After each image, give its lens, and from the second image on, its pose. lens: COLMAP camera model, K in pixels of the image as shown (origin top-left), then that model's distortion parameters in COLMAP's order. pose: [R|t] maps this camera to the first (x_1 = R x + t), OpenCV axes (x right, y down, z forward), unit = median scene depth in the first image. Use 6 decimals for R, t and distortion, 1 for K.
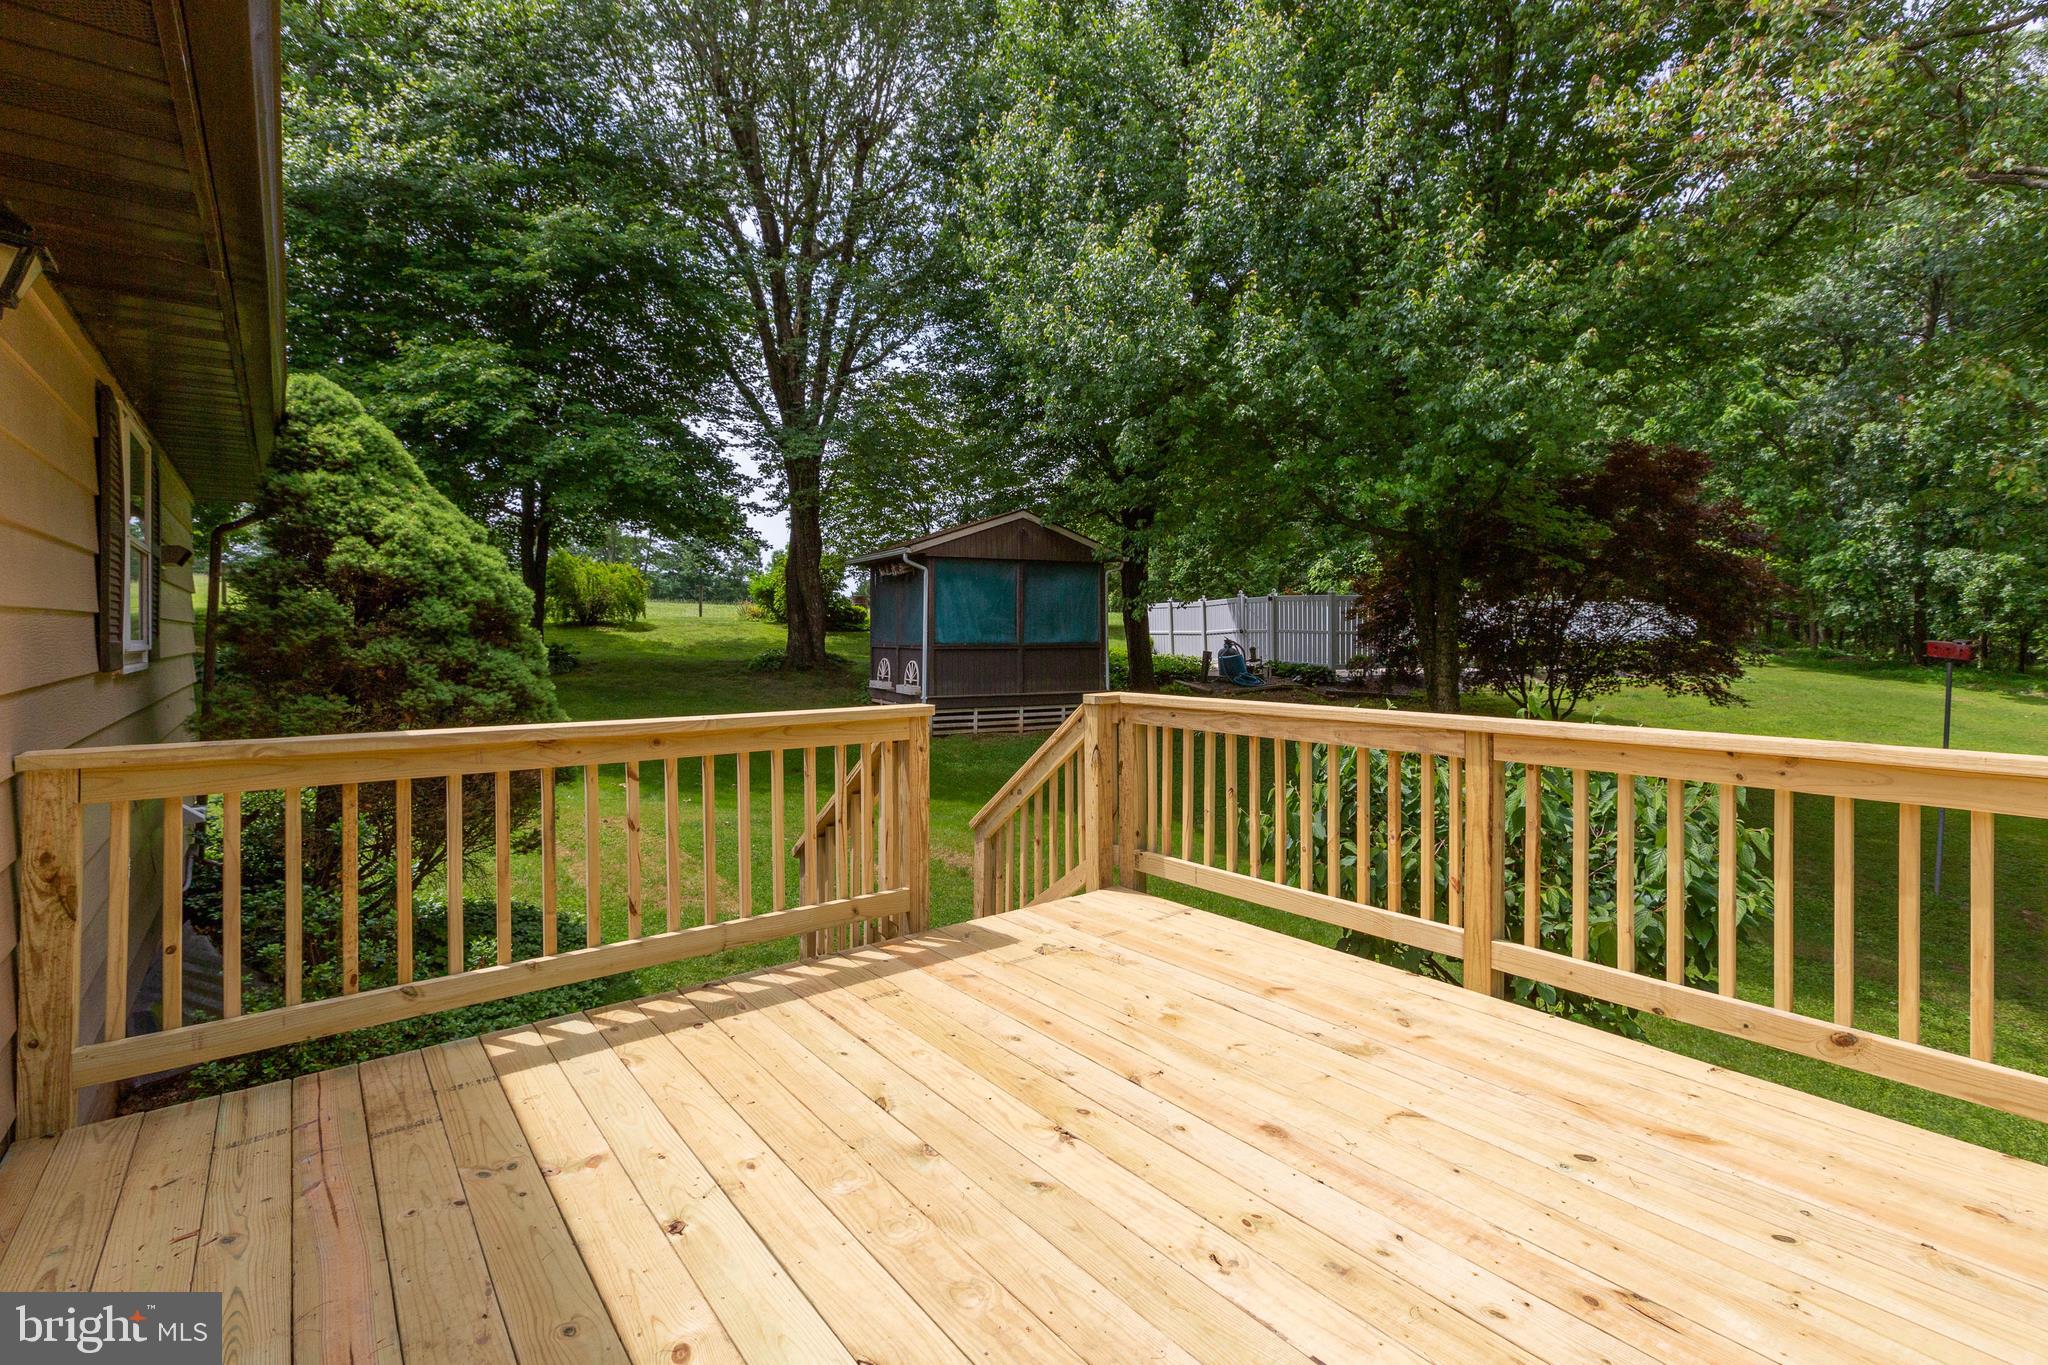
lens RADIAL K [[937.1, 0, 1034.3], [0, 937.1, 652.6], [0, 0, 1]] dist [-0.002145, -0.000639]
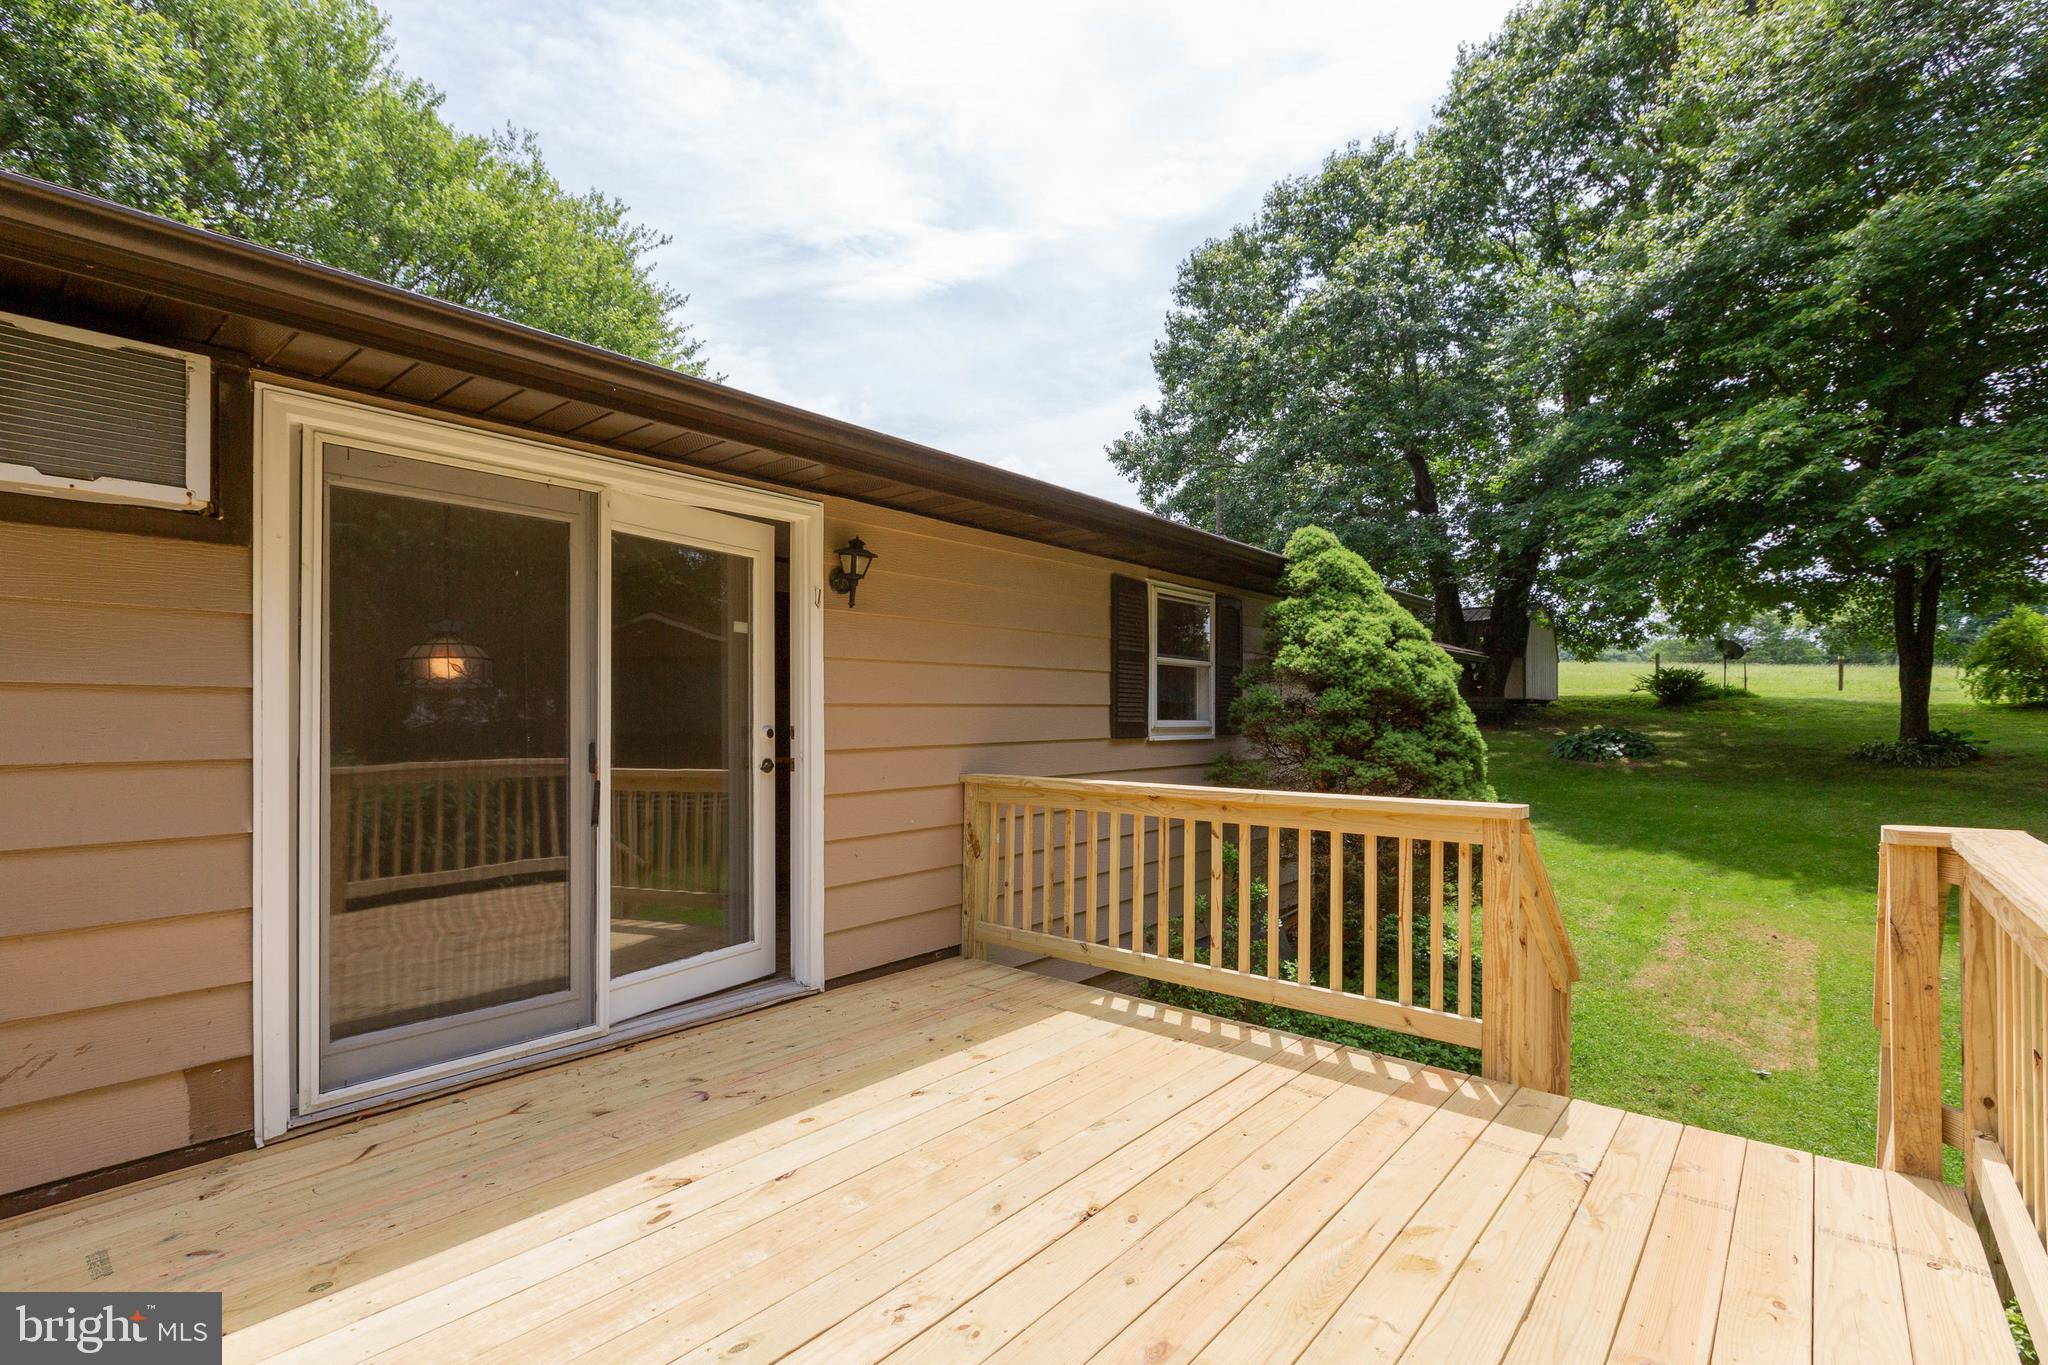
lens RADIAL K [[932.8, 0, 1046.9], [0, 932.8, 724.3], [0, 0, 1]] dist [0.002334, 0.000096]
pose [[0.206161, 0.011594, -0.978449, 0.717285], [-0.023073, 0.999709, 0.006984, -0.014319], [0.978246, 0.021136, 0.206369, 0.526308]]
